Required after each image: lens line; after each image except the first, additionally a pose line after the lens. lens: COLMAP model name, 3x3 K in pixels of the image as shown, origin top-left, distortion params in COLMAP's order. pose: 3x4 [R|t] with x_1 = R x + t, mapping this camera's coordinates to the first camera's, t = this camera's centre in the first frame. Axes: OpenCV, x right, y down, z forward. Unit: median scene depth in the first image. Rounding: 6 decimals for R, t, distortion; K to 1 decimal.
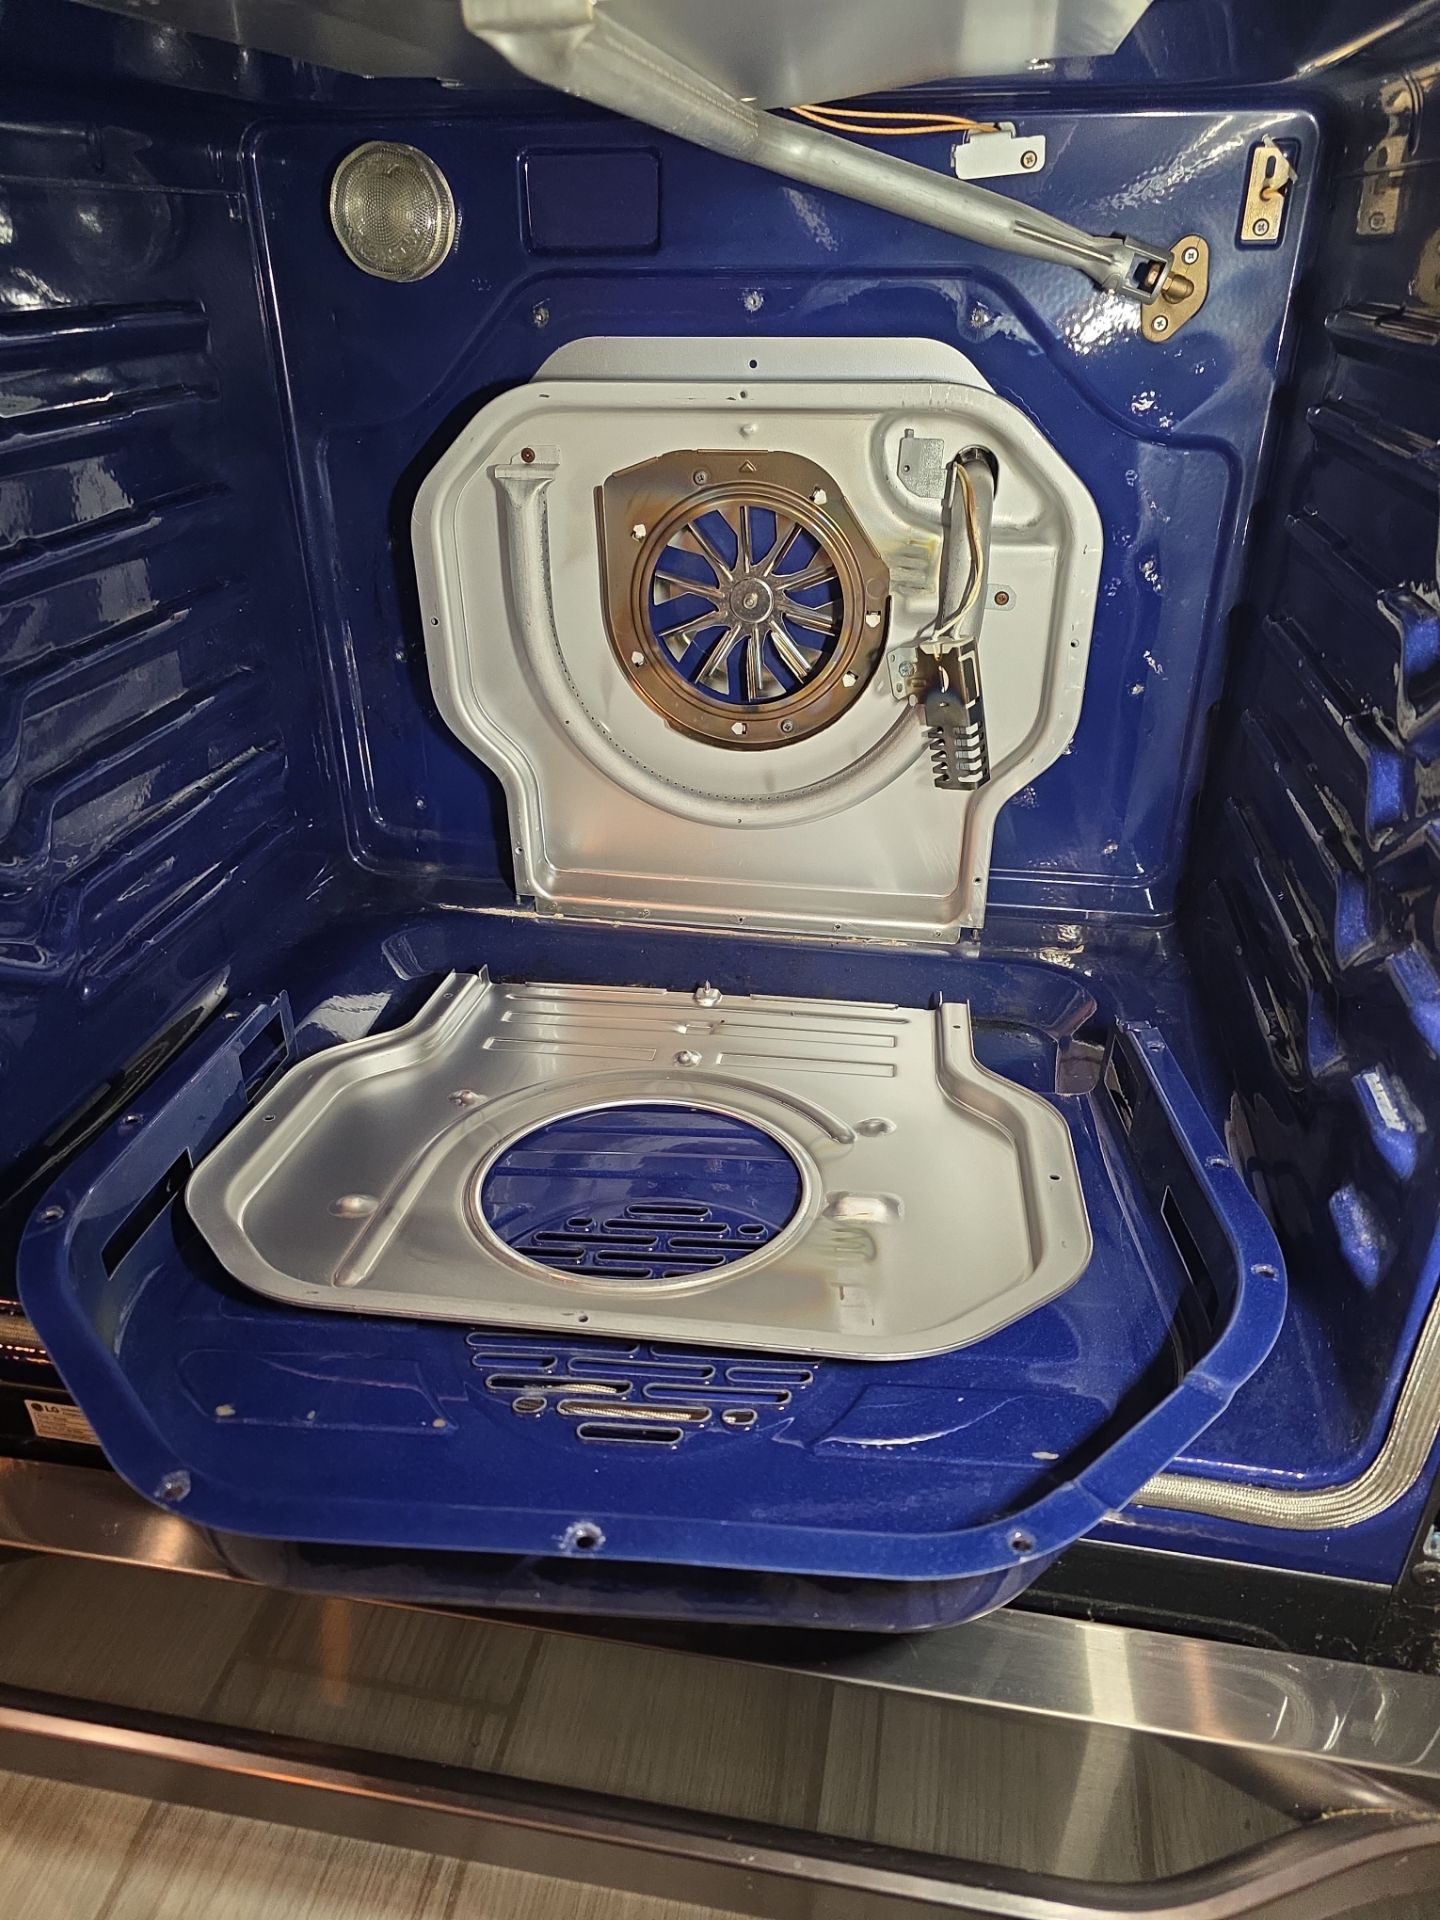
lens RADIAL K [[1317.5, 0, 716.0], [0, 1317.5, 957.6], [0, 0, 1]] dist [0.042306, -0.043347]
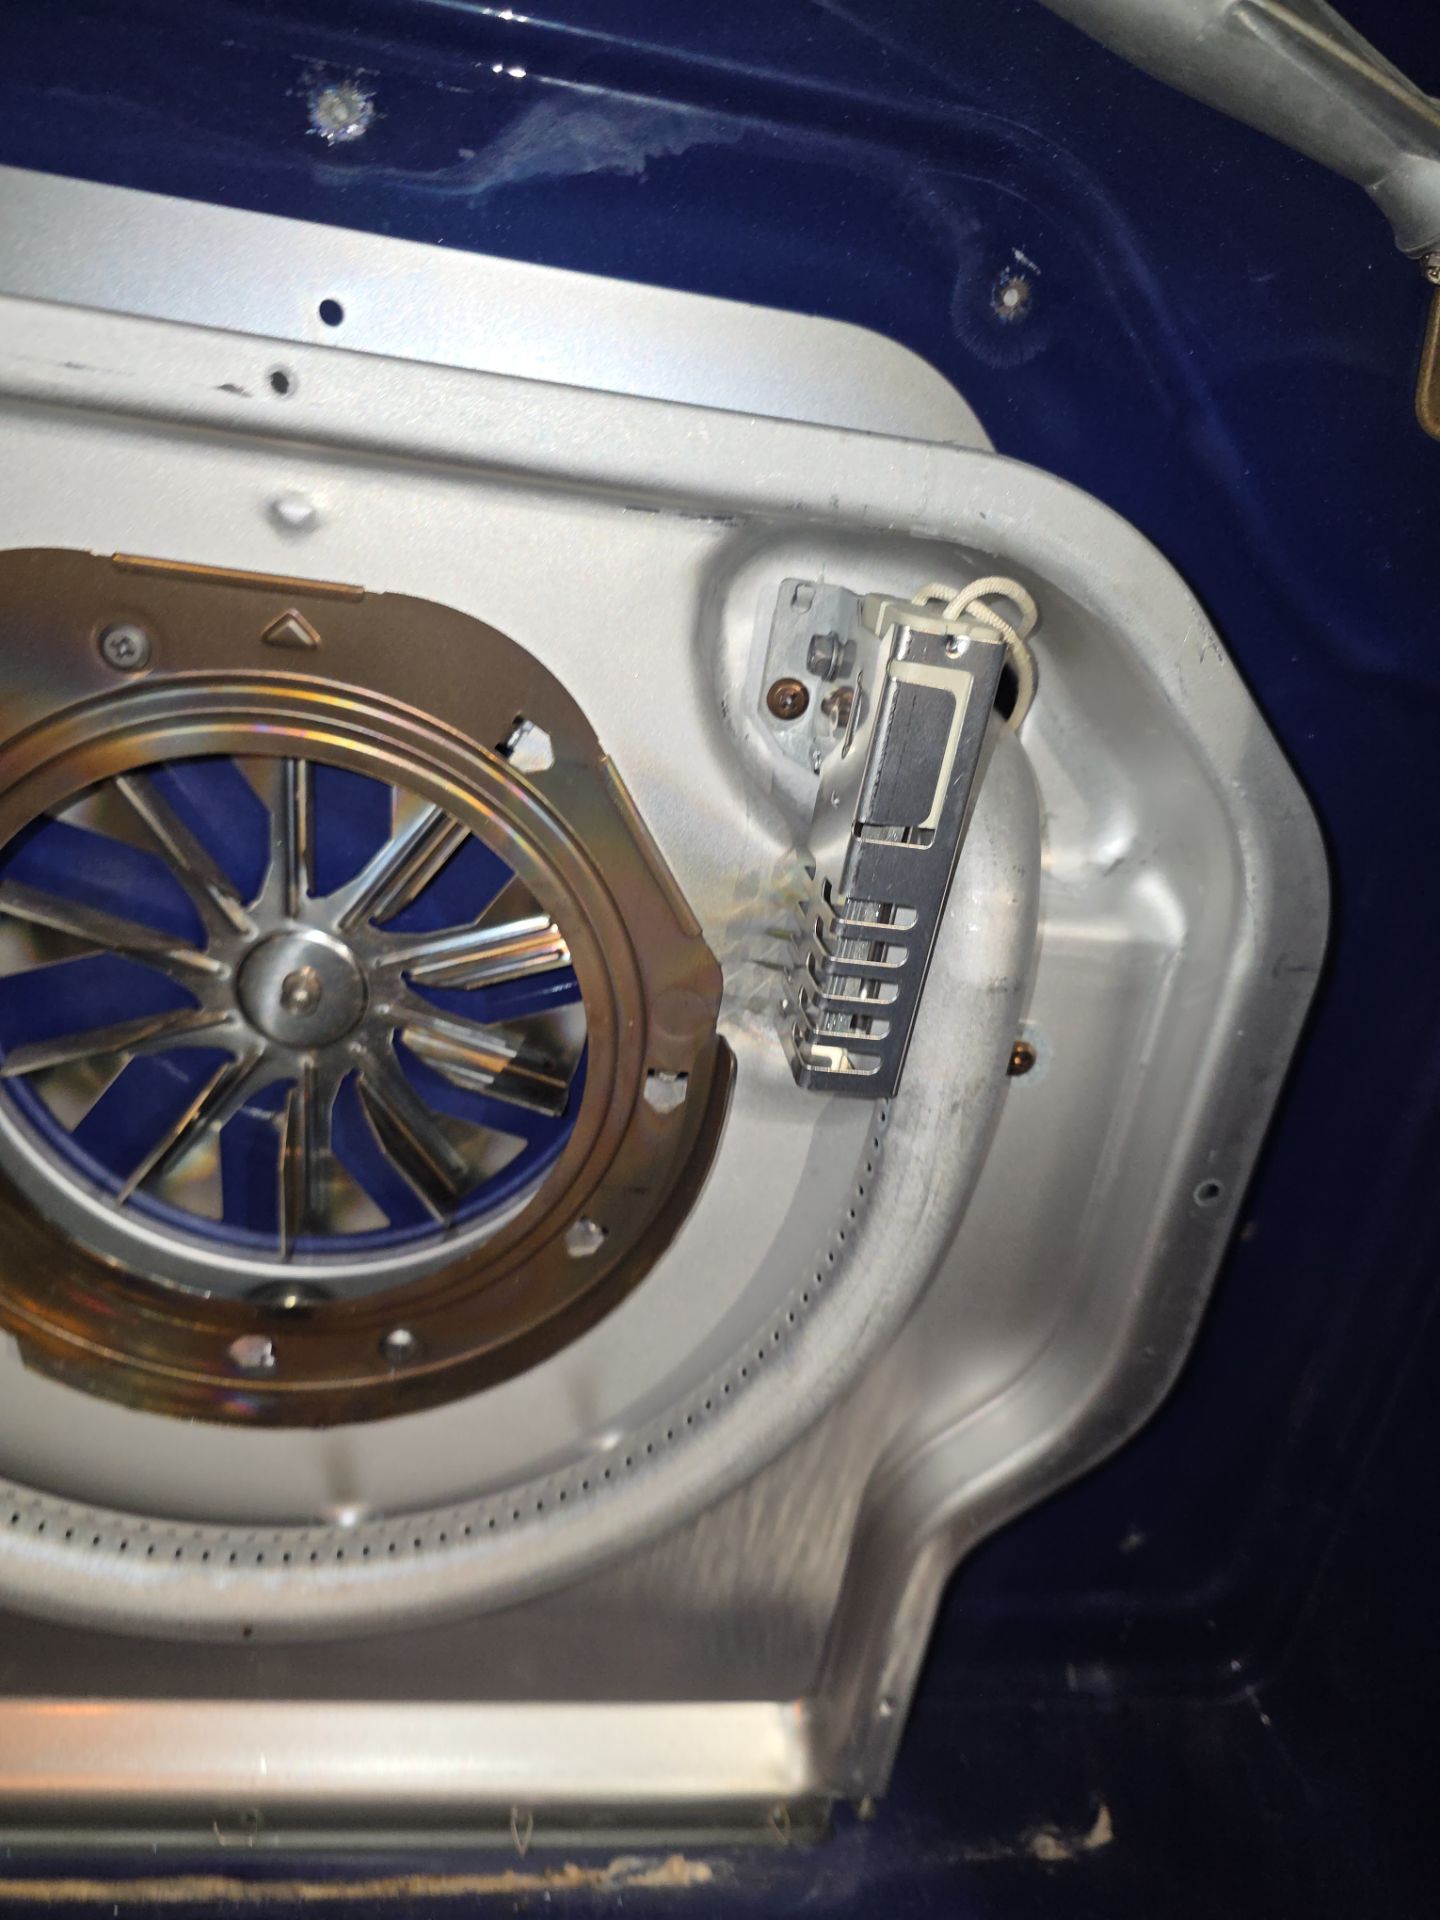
lens RADIAL K [[1280.2, 0, 766.5], [0, 1280.2, 963.5], [0, 0, 1]] dist [0.000851, -0.034935]
pose [[0.941360, 0.035316, 0.335551, 0.030378], [-0.001556, 0.994951, -0.100351, -0.265747], [-0.337401, 0.093944, 0.936662, 0.696856]]
